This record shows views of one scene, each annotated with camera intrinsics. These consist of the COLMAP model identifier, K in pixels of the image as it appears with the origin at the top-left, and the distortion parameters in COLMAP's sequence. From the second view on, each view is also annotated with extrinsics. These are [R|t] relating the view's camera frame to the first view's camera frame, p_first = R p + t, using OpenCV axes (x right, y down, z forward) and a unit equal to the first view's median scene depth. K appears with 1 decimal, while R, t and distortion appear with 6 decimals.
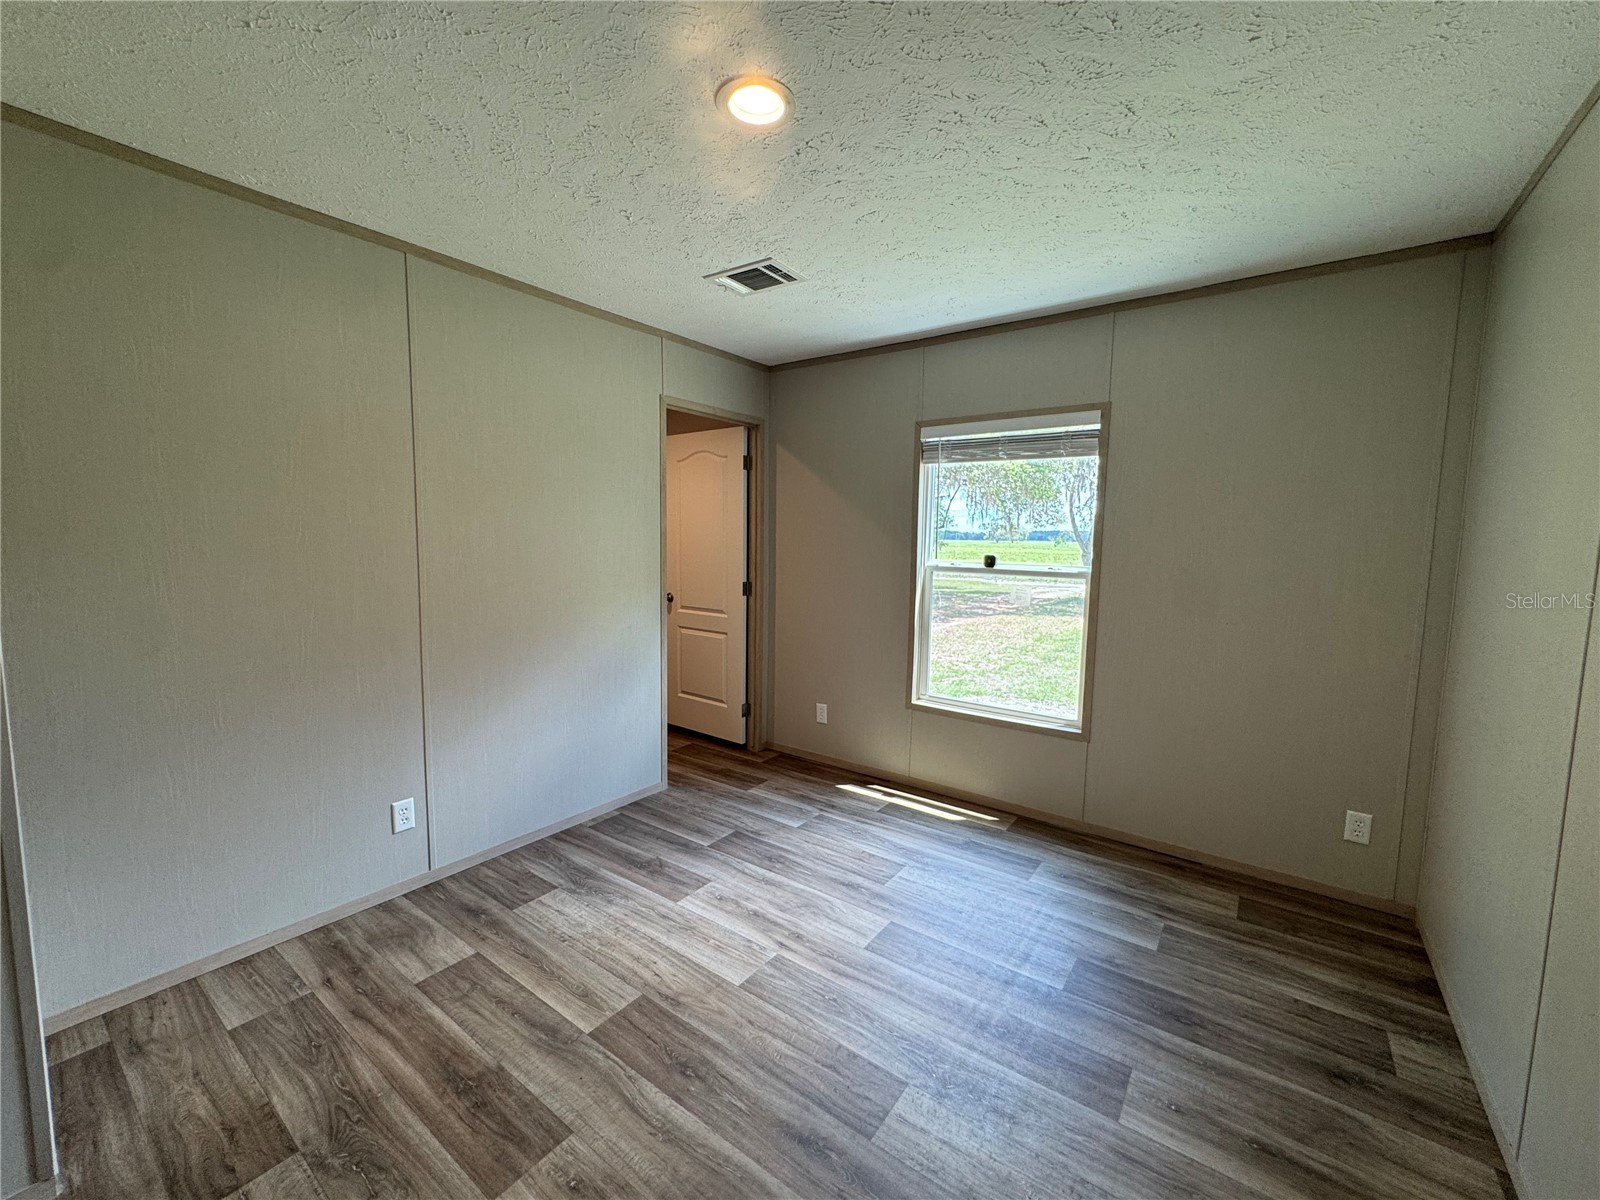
lens RADIAL K [[644.4, 0, 801.9], [0, 644.4, 598.3], [0, 0, 1]] dist [-0.006018, 0.001290]
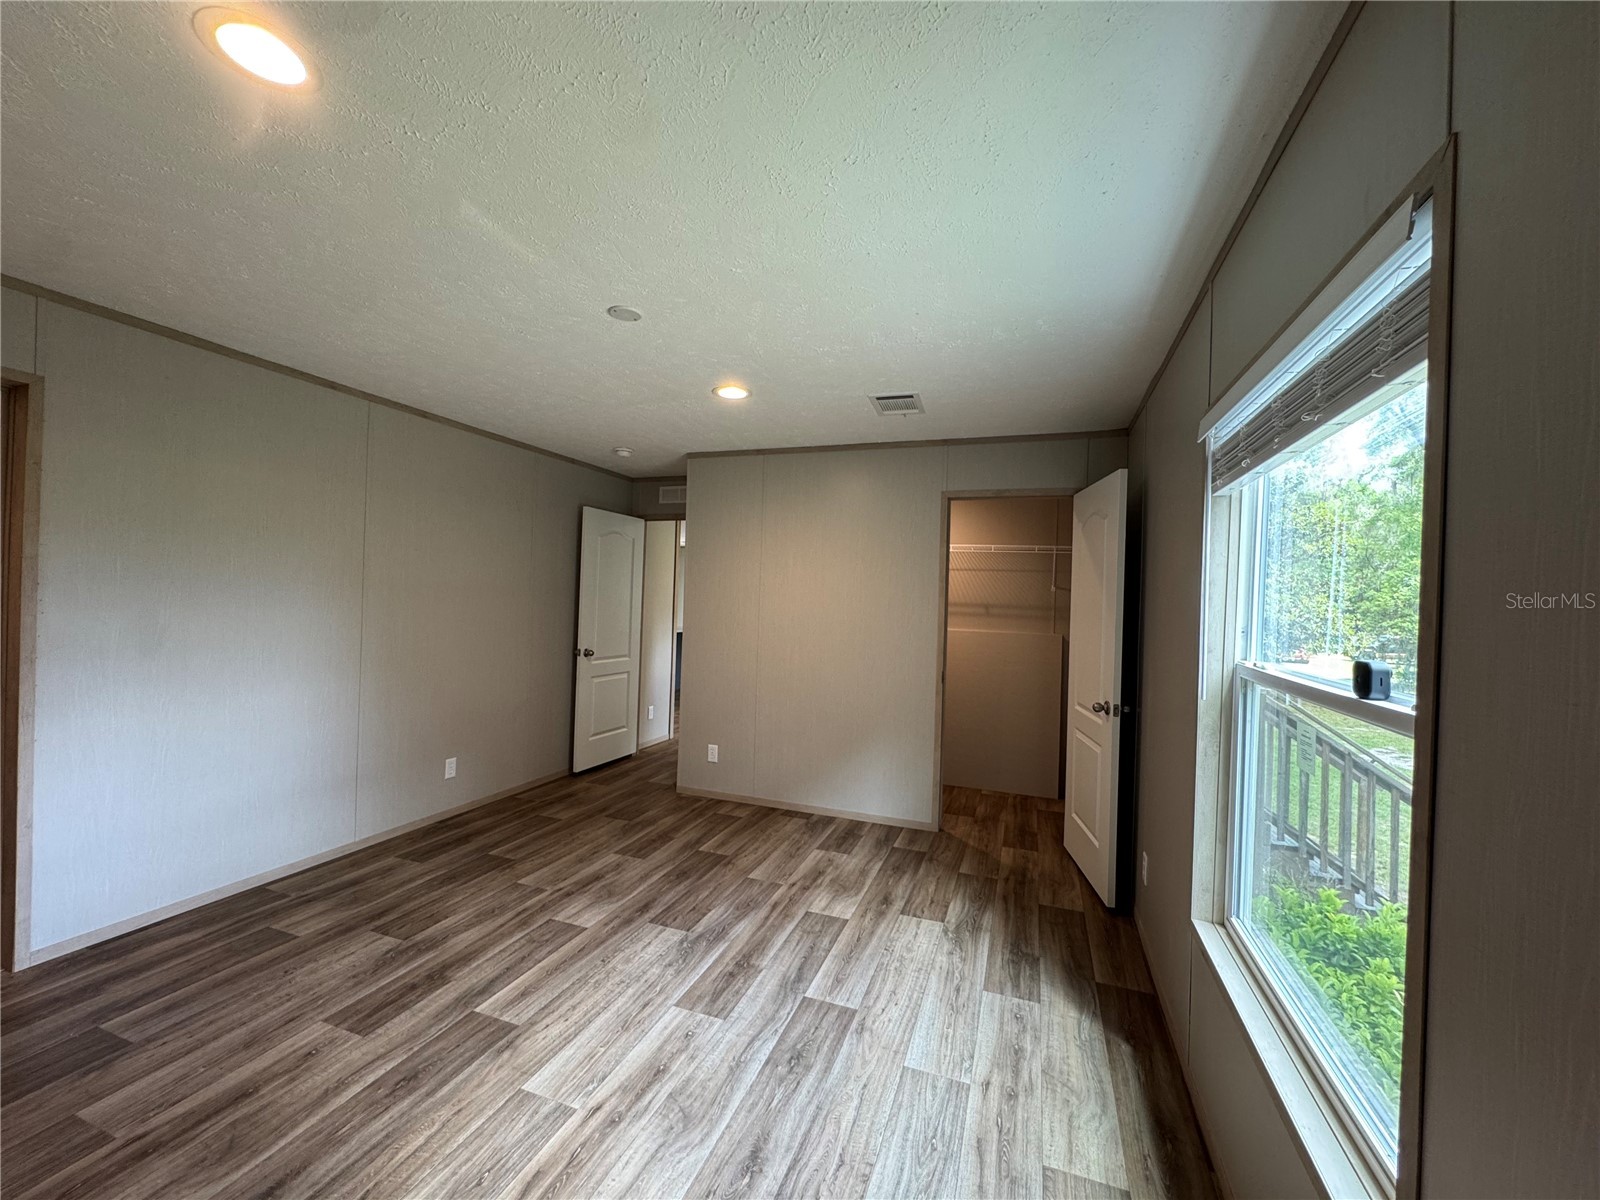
lens RADIAL K [[644.4, 0, 801.1], [0, 644.4, 608.2], [0, 0, 1]] dist [-0.006018, 0.001290]
pose [[0.276206, 0.008708, -0.961059, 0.923035], [-0.118513, 0.992636, -0.025066, -0.103874], [0.953764, 0.120822, 0.275204, 1.093482]]
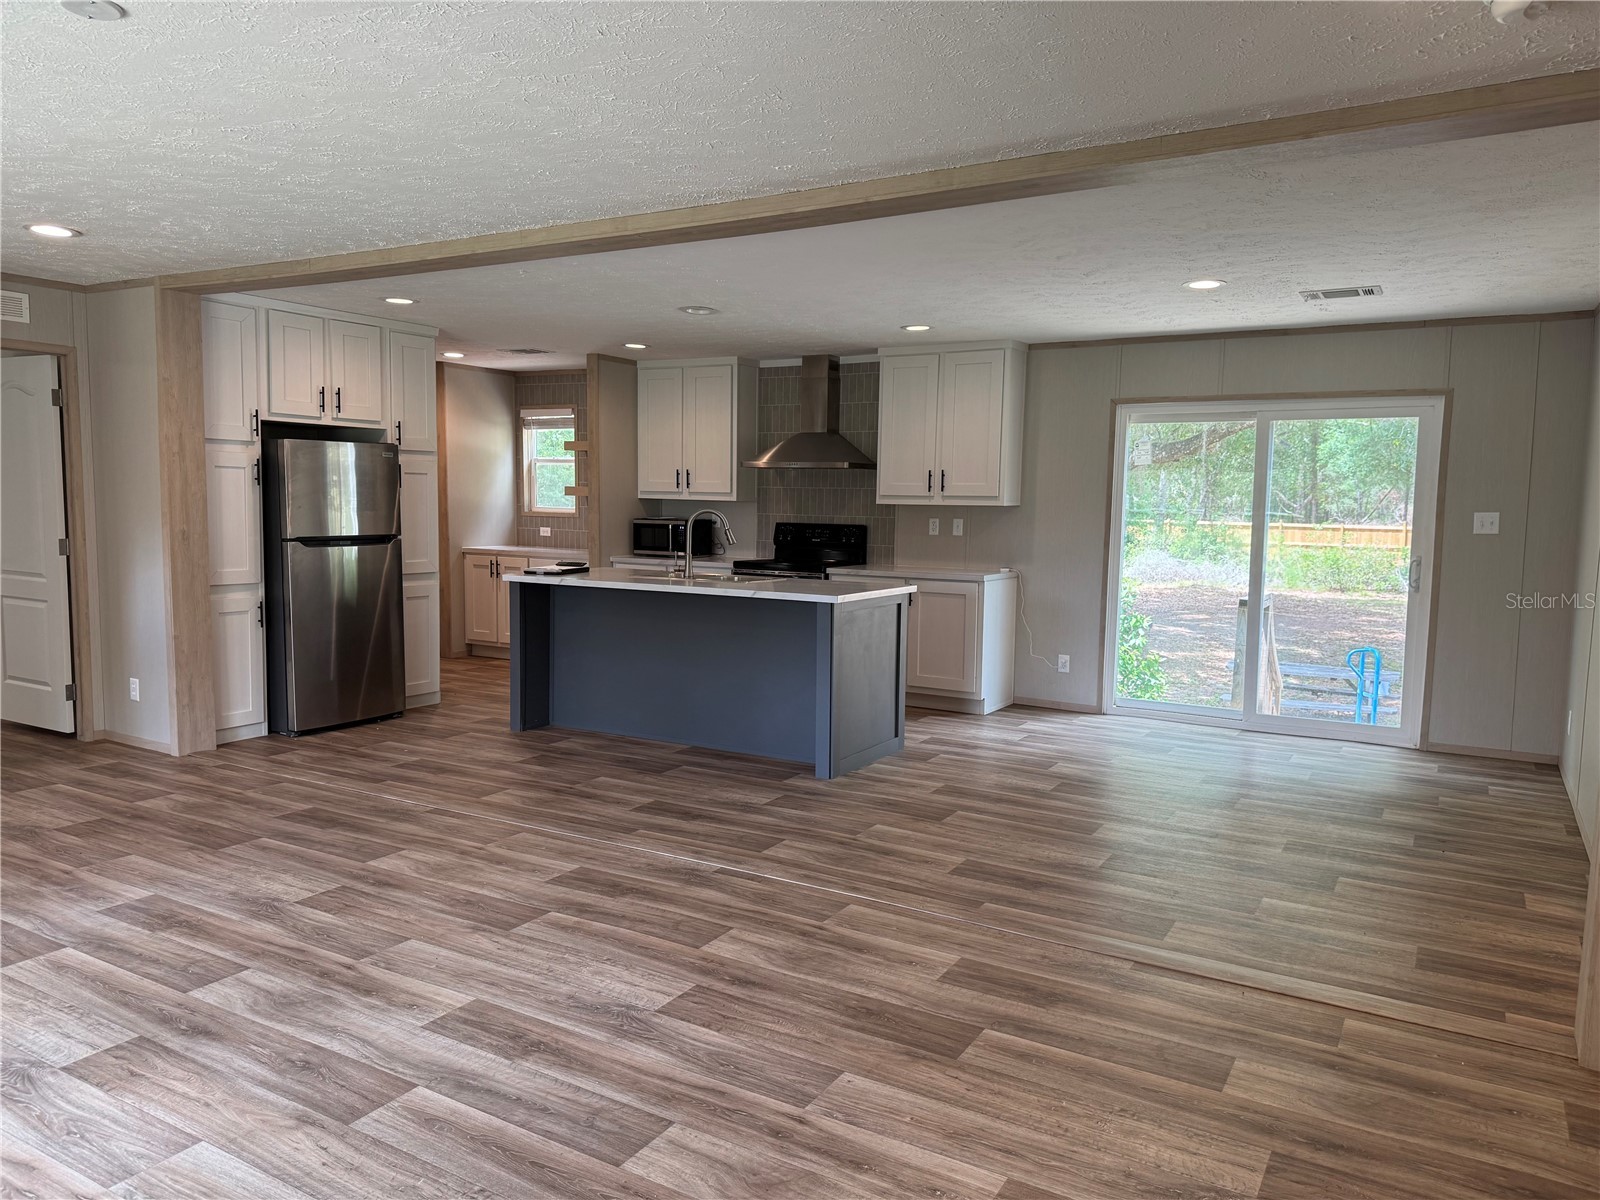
lens RADIAL K [[1120.7, 0, 806.8], [0, 1120.7, 605.7], [0, 0, 1]] dist [0.043212, -0.049372]
pose [[-0.994392, -0.018806, -0.104071, -0.631214], [-0.038205, 0.981484, 0.187696, -0.219994], [0.098614, 0.190620, -0.976698, 2.226961]]
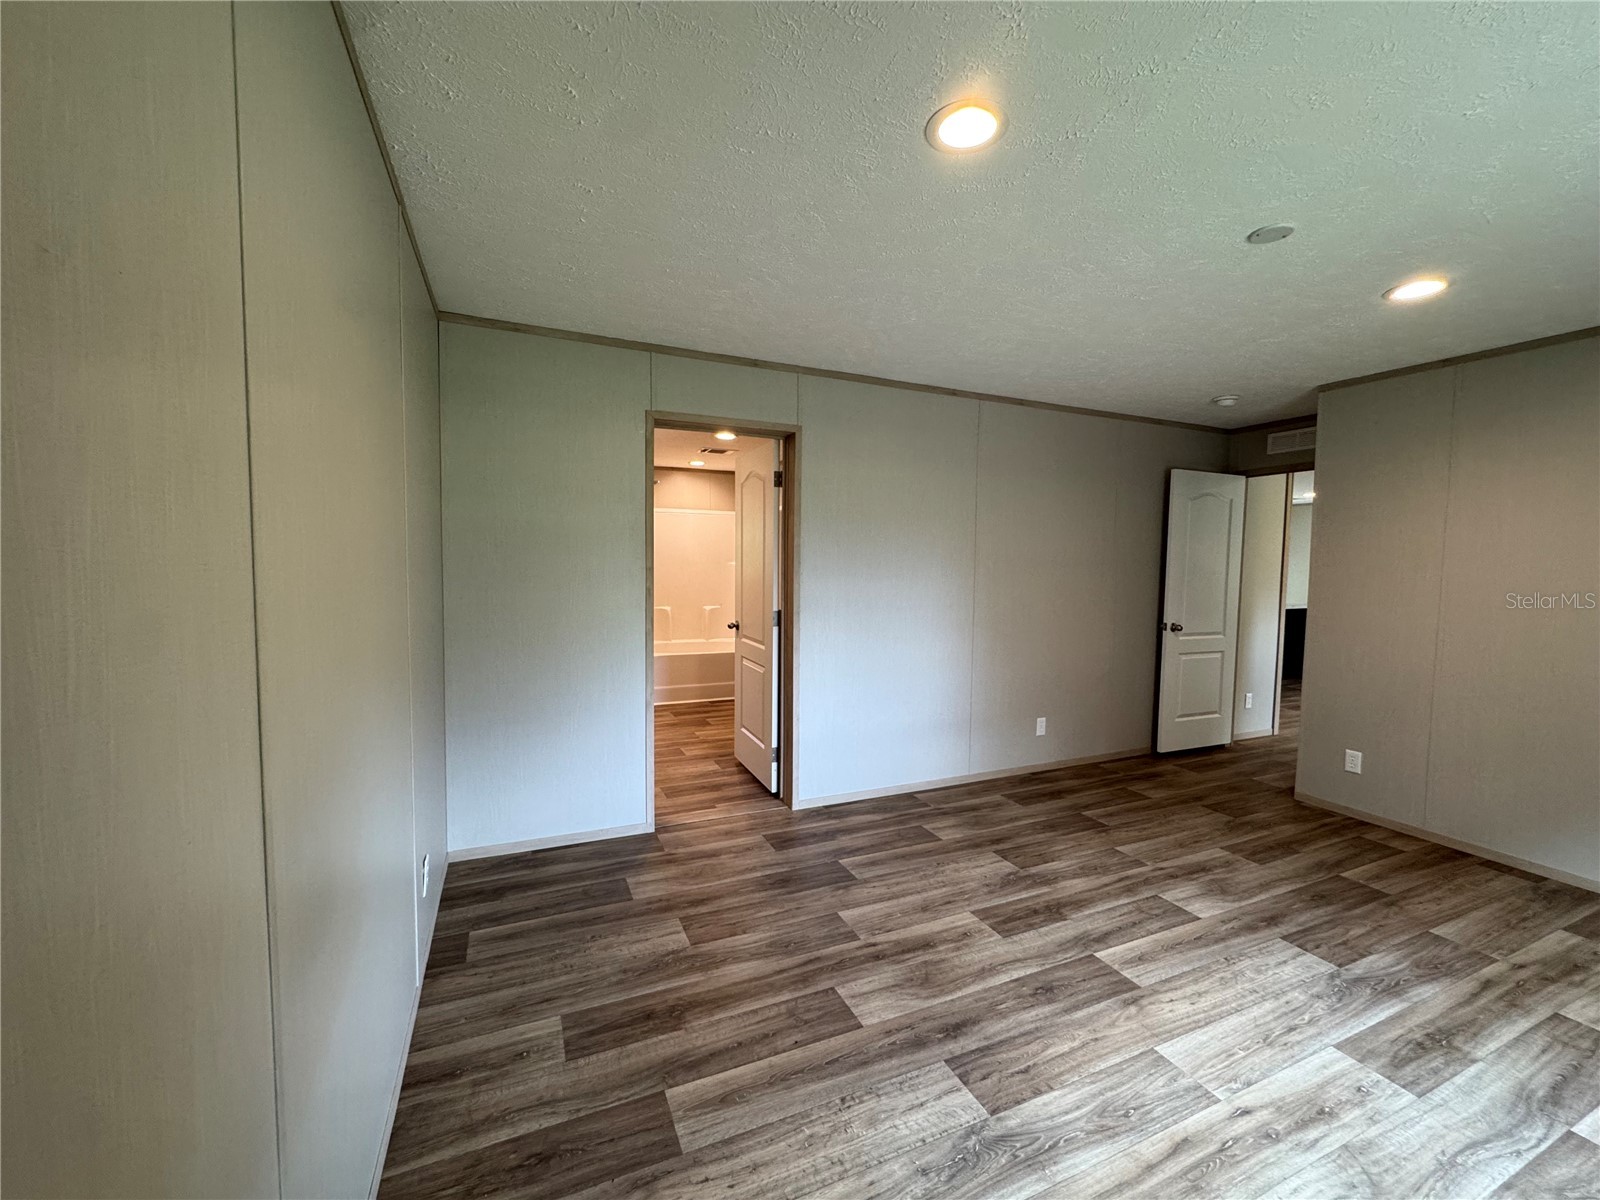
lens RADIAL K [[644.4, 0, 797.8], [0, 644.4, 606.1], [0, 0, 1]] dist [-0.006018, 0.001290]
pose [[-0.503555, 0.041674, -0.862958, 0.977014], [-0.099338, 0.989419, 0.105747, -0.080210], [0.858233, 0.138975, -0.494087, 0.969609]]
